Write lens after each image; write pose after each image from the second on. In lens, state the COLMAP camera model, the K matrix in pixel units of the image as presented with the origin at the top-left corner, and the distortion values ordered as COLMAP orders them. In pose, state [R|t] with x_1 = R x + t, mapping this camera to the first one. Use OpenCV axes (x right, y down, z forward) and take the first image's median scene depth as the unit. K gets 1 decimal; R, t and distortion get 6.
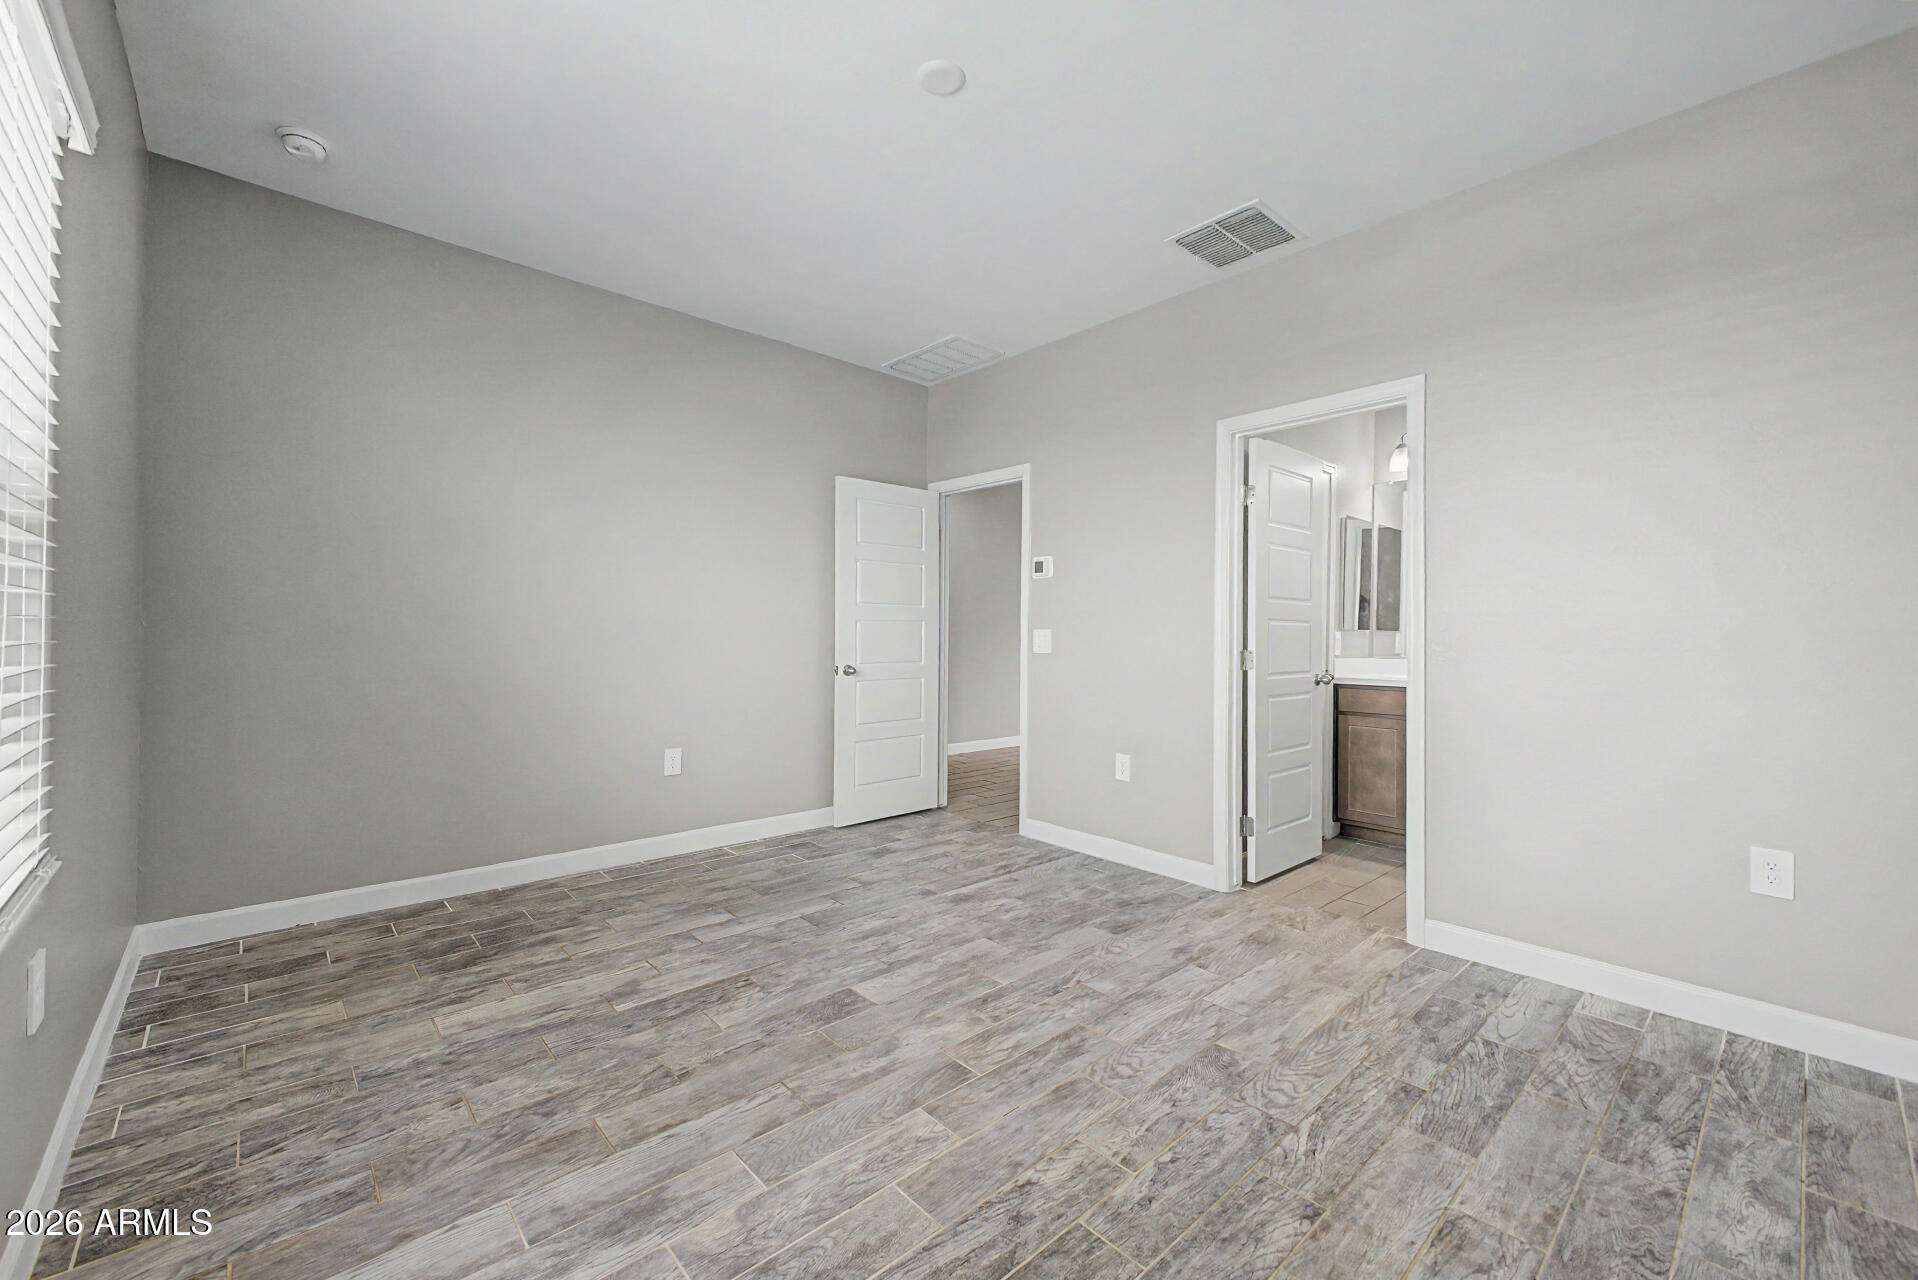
lens RADIAL K [[765.3, 0, 961.8], [0, 765.3, 635.1], [0, 0, 1]] dist [0.012573, -0.003866]
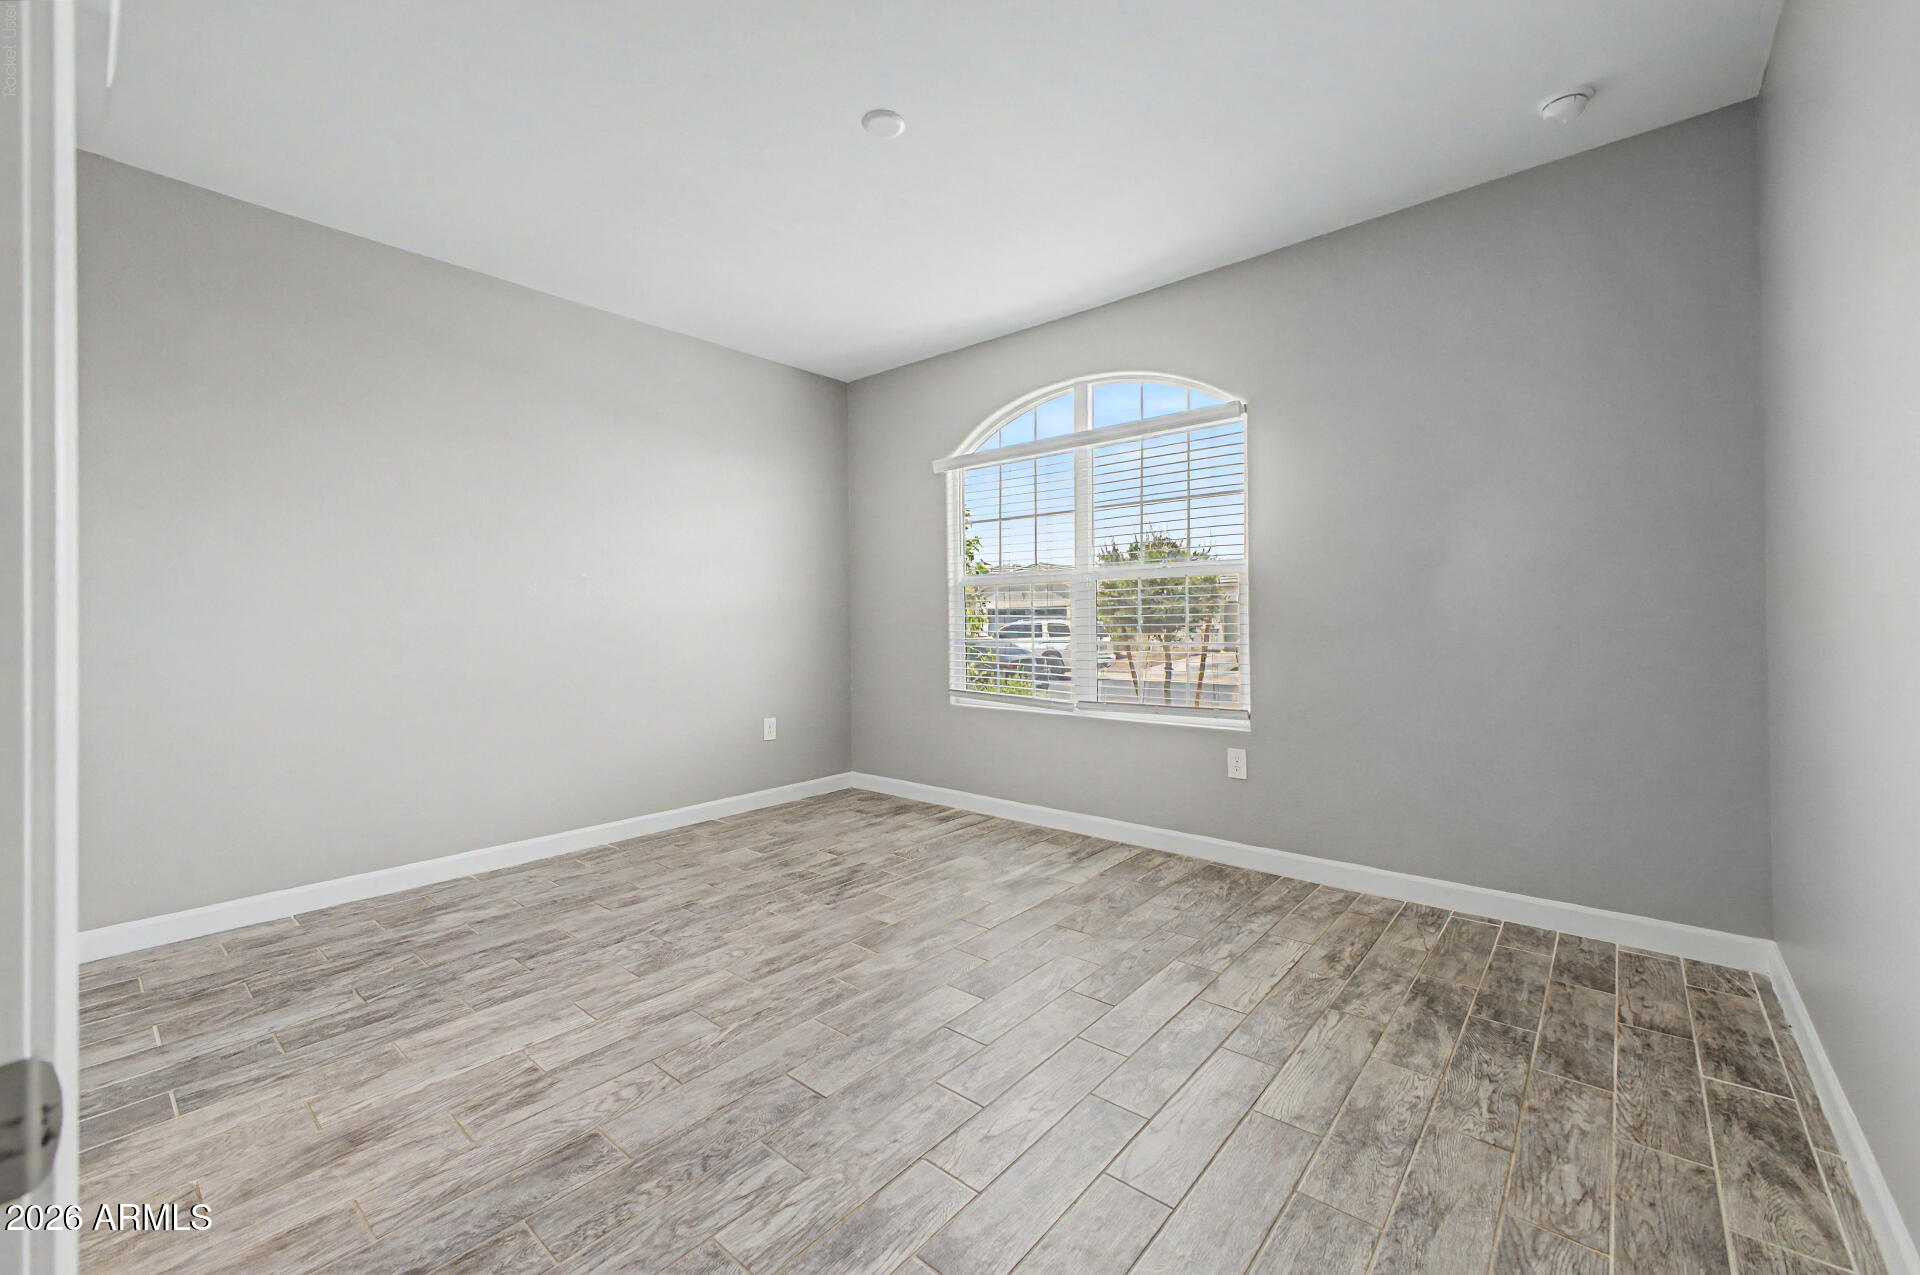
lens RADIAL K [[766.1, 0, 956.2], [0, 766.1, 626.2], [0, 0, 1]] dist [0.012573, -0.003866]
pose [[-0.993308, -0.001657, -0.115483, -0.004821], [-0.002808, 0.999948, 0.009799, -0.002568], [0.115461, 0.010058, -0.993261, 2.098197]]
